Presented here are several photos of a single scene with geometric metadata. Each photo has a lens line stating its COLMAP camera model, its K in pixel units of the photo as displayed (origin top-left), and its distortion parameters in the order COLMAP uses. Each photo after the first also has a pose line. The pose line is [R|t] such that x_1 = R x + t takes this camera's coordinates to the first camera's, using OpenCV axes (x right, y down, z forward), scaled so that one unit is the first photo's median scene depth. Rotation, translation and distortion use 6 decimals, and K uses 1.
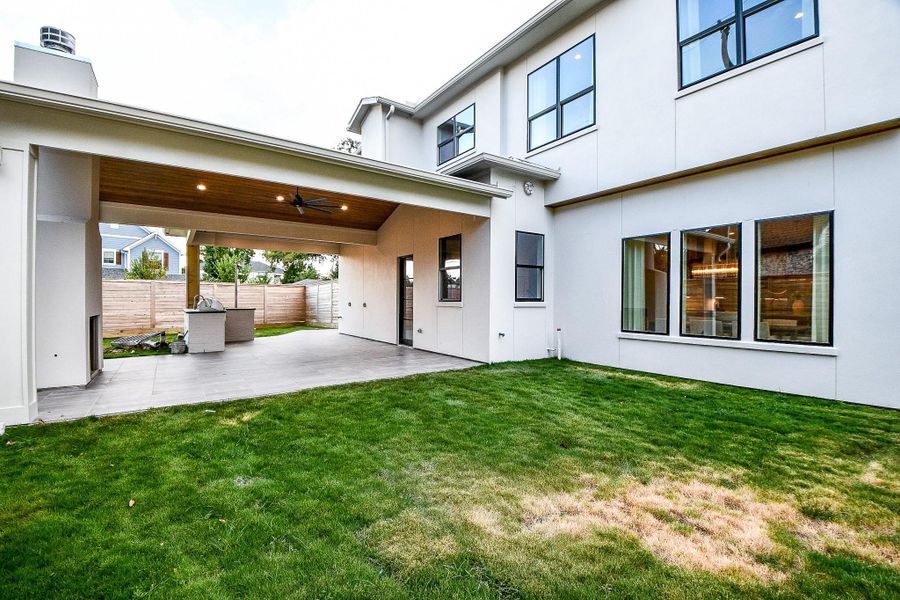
lens RADIAL K [[407.7, 0, 448.1], [0, 407.7, 304.3], [0, 0, 1]] dist [-0.015445, -0.000737]
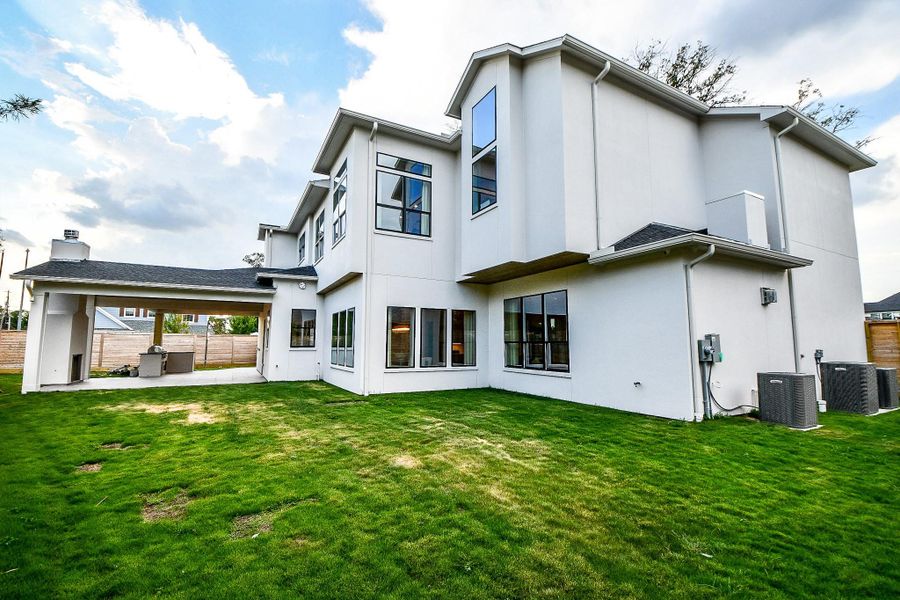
lens RADIAL K [[407.7, 0, 455.0], [0, 407.7, 304.9], [0, 0, 1]] dist [-0.015445, -0.000737]
pose [[0.997973, -0.014905, -0.061872, 0.875386], [0.009134, 0.995668, -0.092528, -0.016991], [0.062983, 0.091775, 0.993786, -0.720375]]
